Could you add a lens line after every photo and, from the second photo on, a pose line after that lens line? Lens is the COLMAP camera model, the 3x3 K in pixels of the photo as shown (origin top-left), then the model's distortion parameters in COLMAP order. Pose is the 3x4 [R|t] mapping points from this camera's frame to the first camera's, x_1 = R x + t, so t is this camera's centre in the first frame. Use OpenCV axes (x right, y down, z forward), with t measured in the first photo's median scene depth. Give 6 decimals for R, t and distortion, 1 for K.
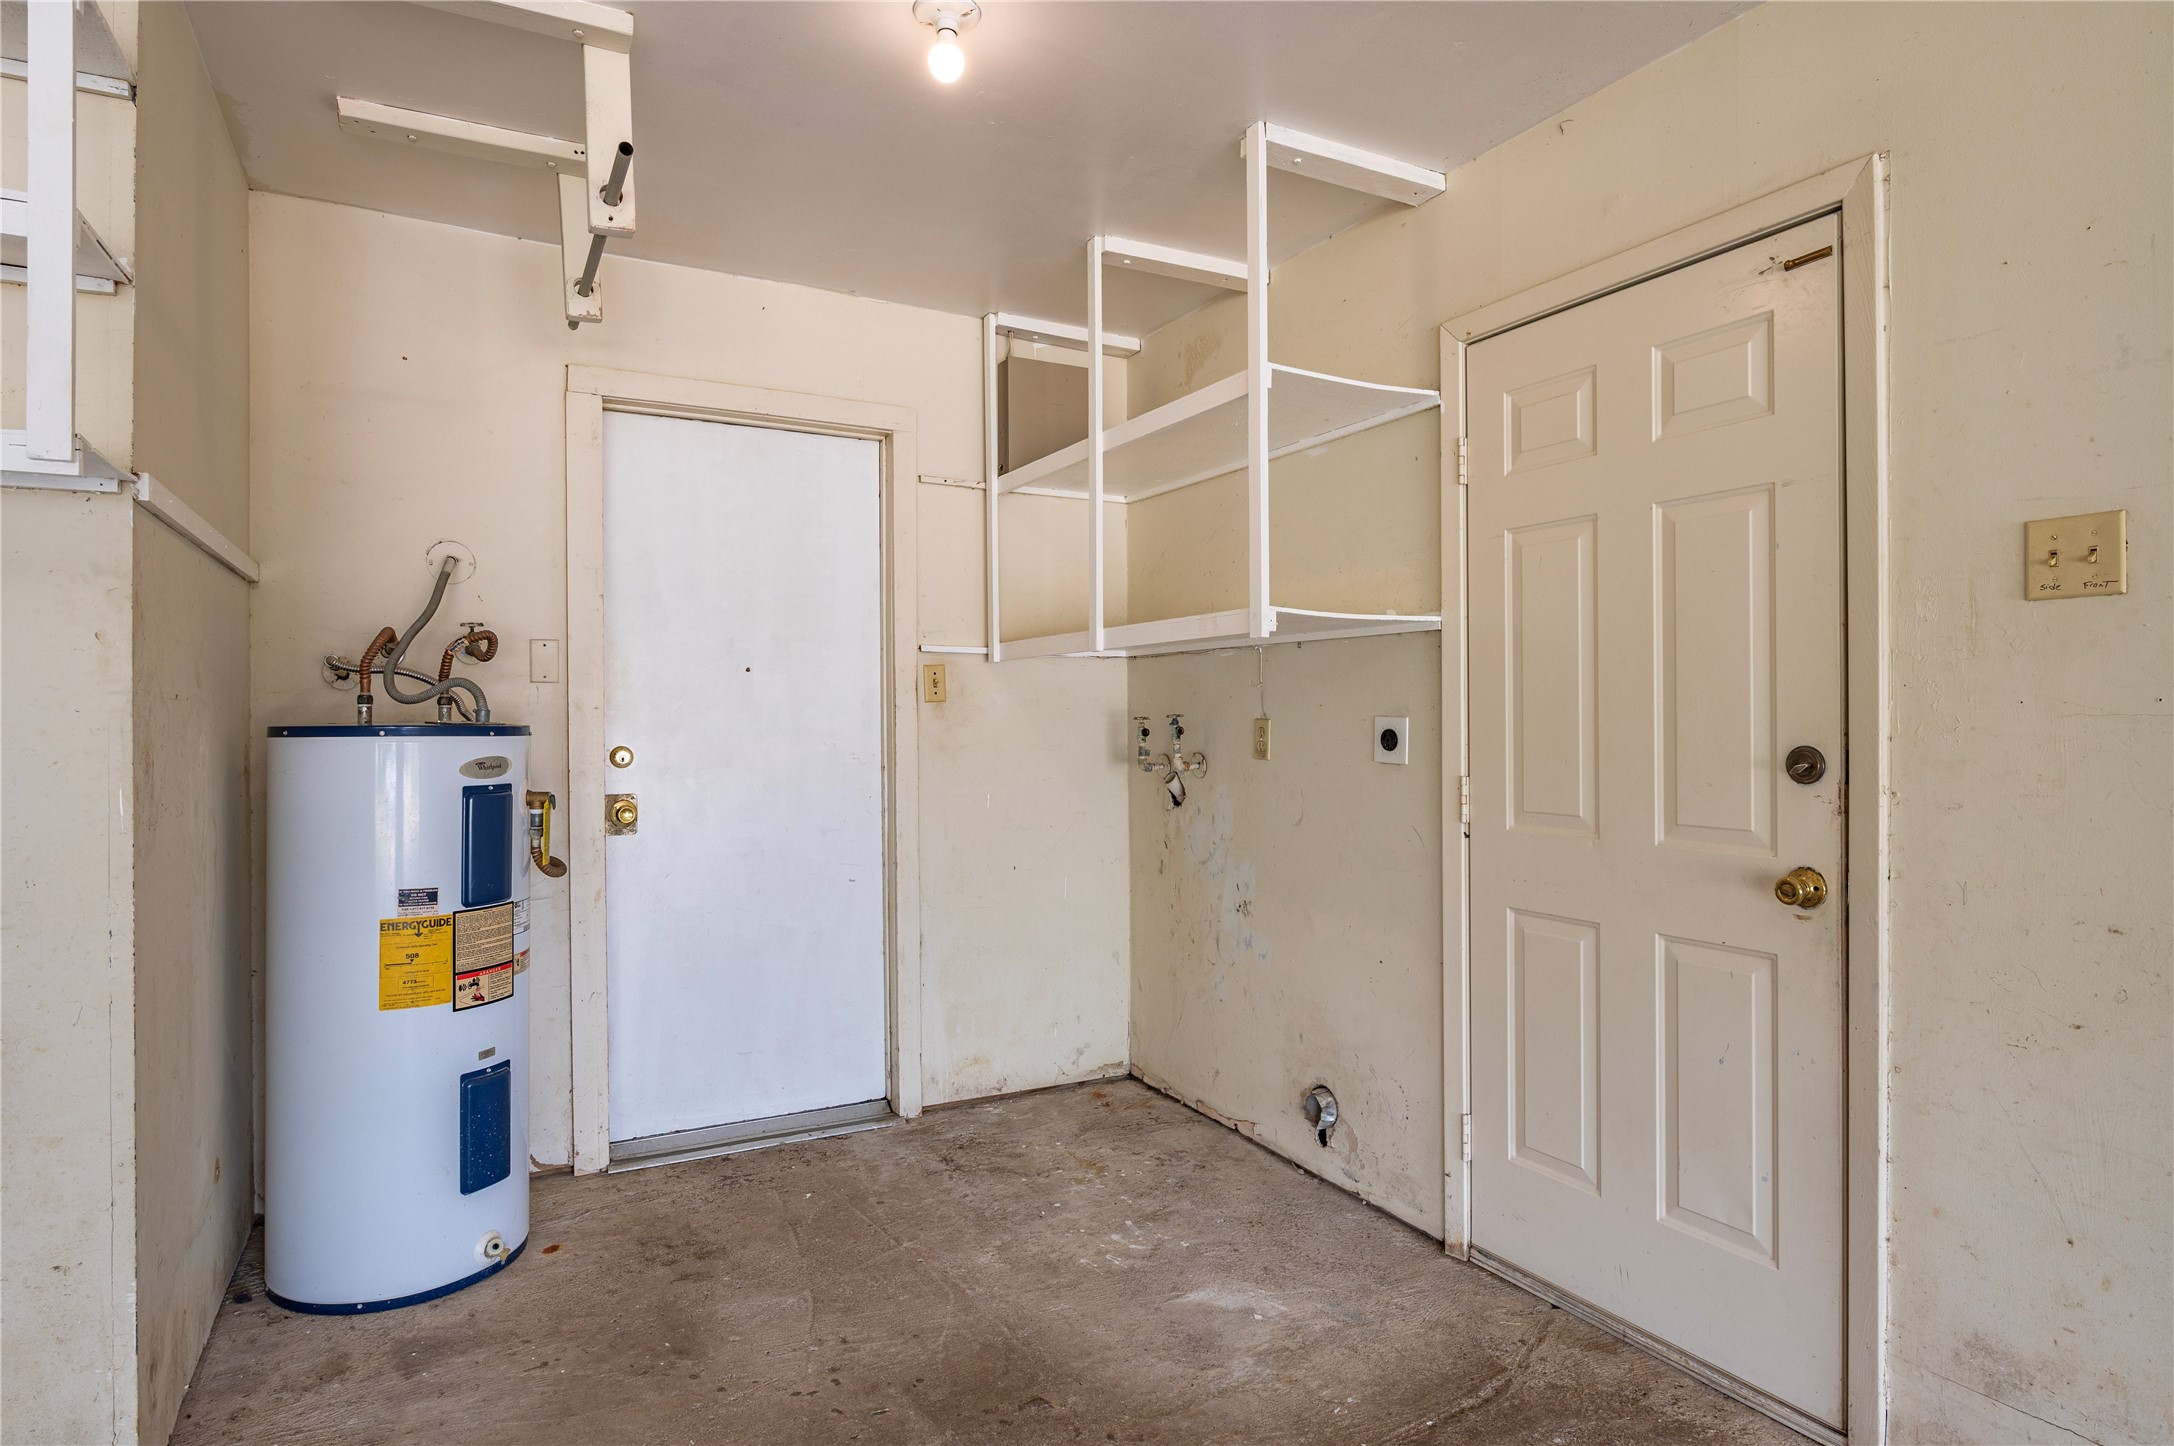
lens RADIAL K [[1185.0, 0, 1092.7], [0, 1185.0, 715.2], [0, 0, 1]] dist [0.000724, 0.000343]
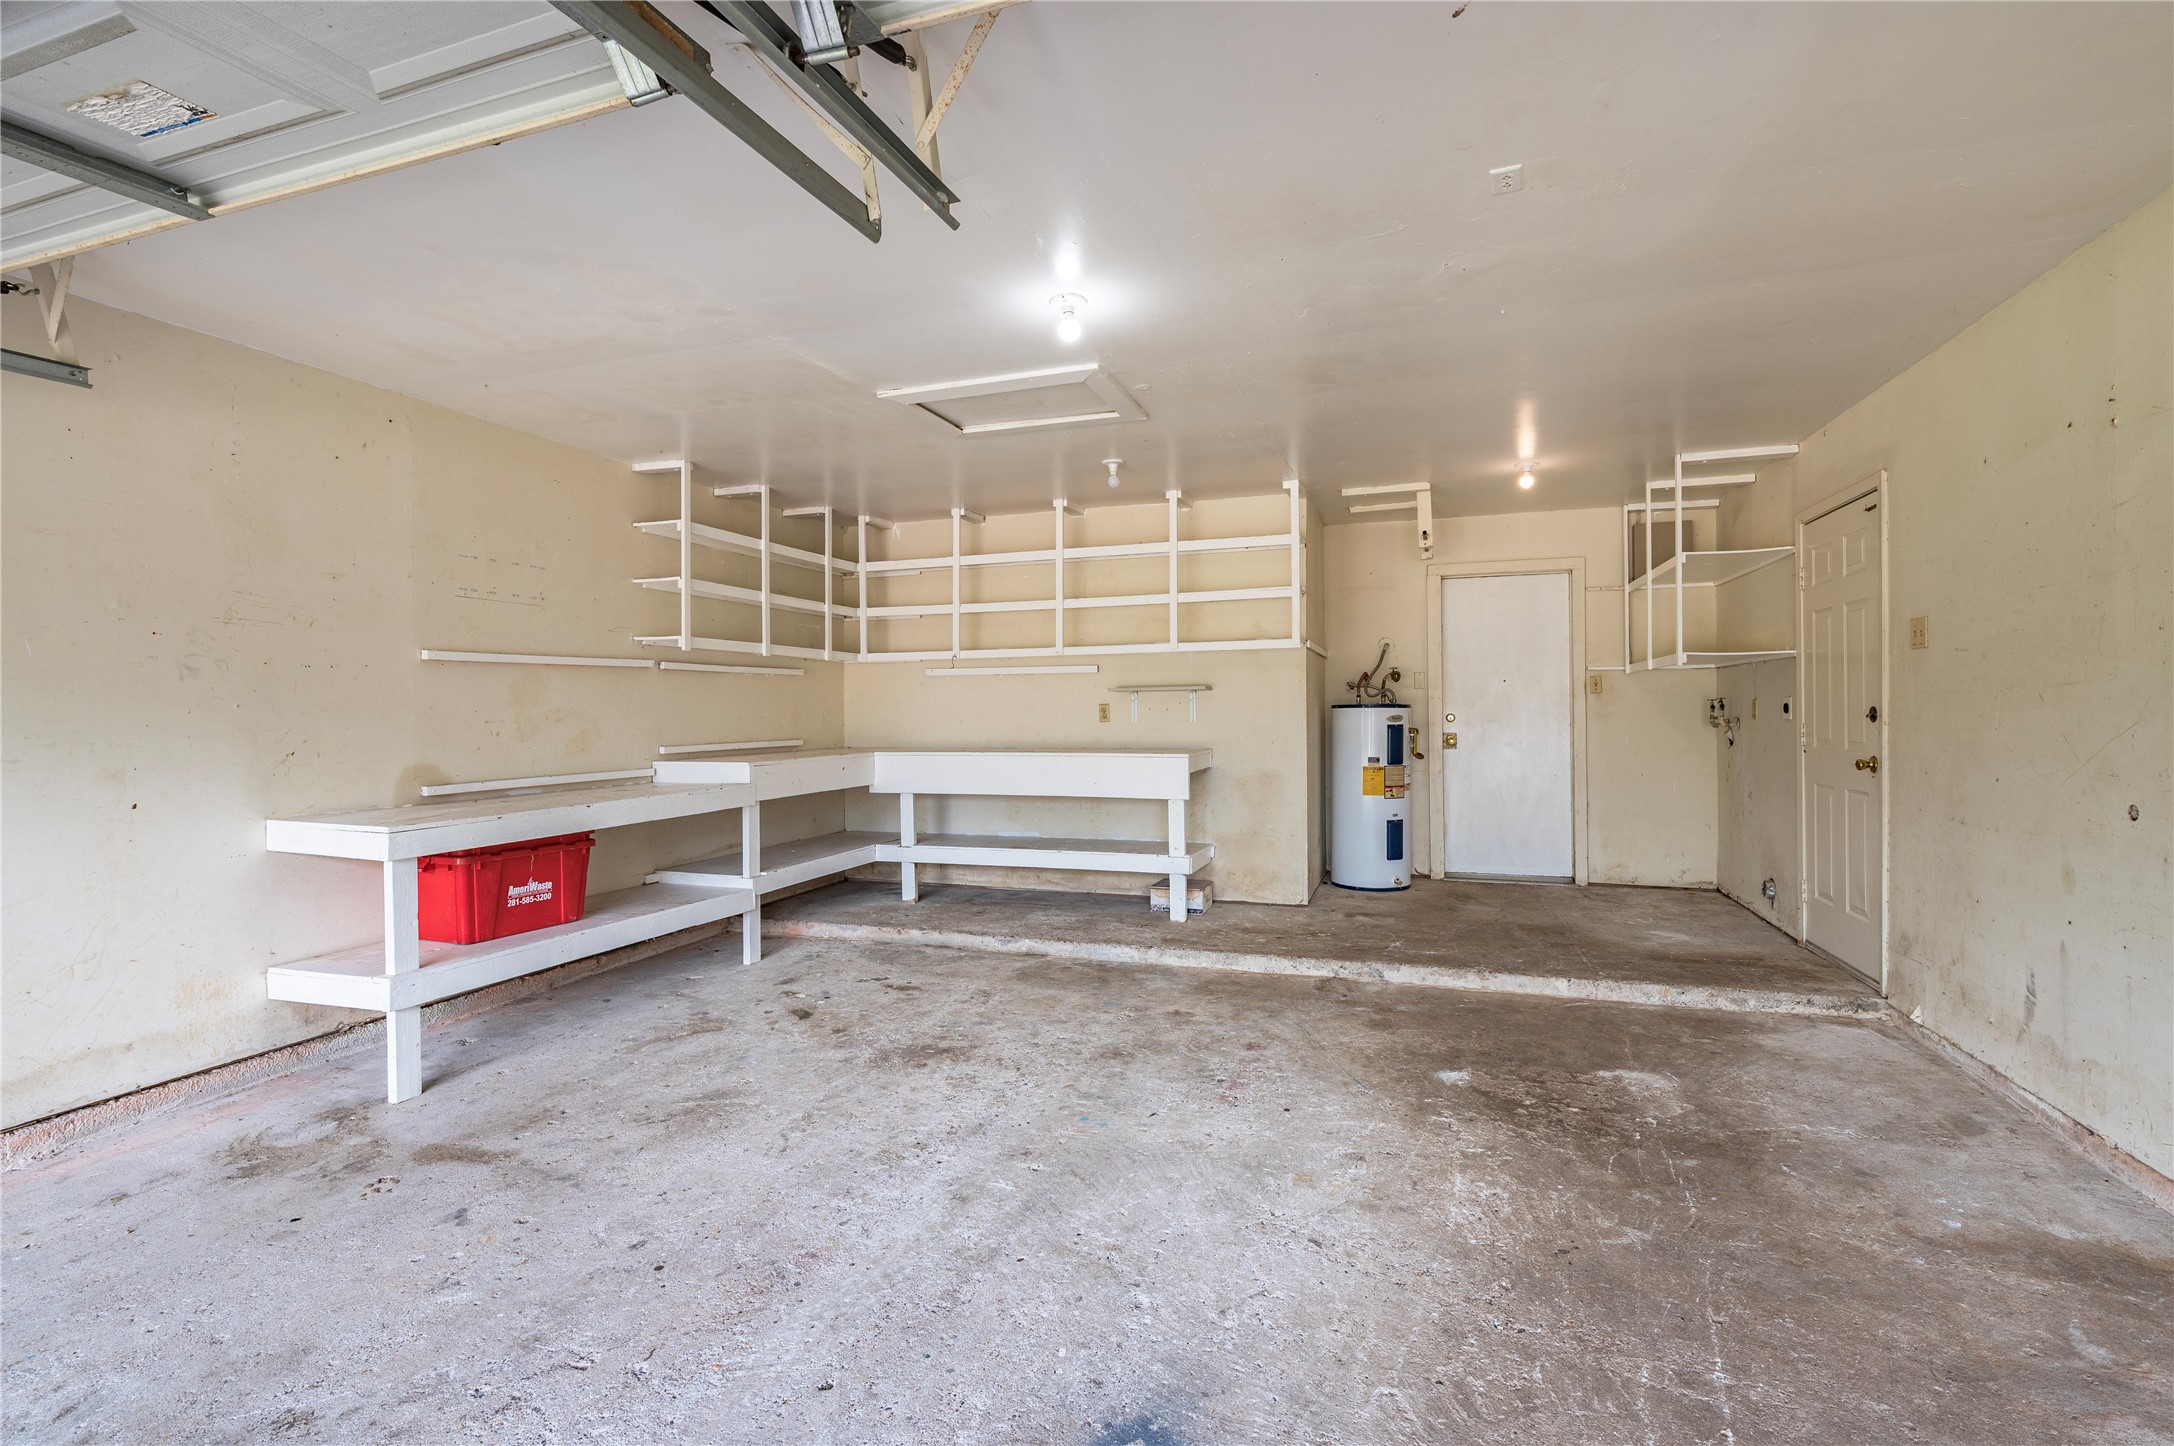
lens RADIAL K [[966.7, 0, 1087.0], [0, 966.7, 723.0], [0, 0, 1]] dist [-0.009859, 0.000234]
pose [[0.675343, 0.006663, -0.737474, 0.686801], [0.006690, 0.999863, 0.015161, 0.012613], [0.737474, -0.015173, 0.675205, -1.098276]]
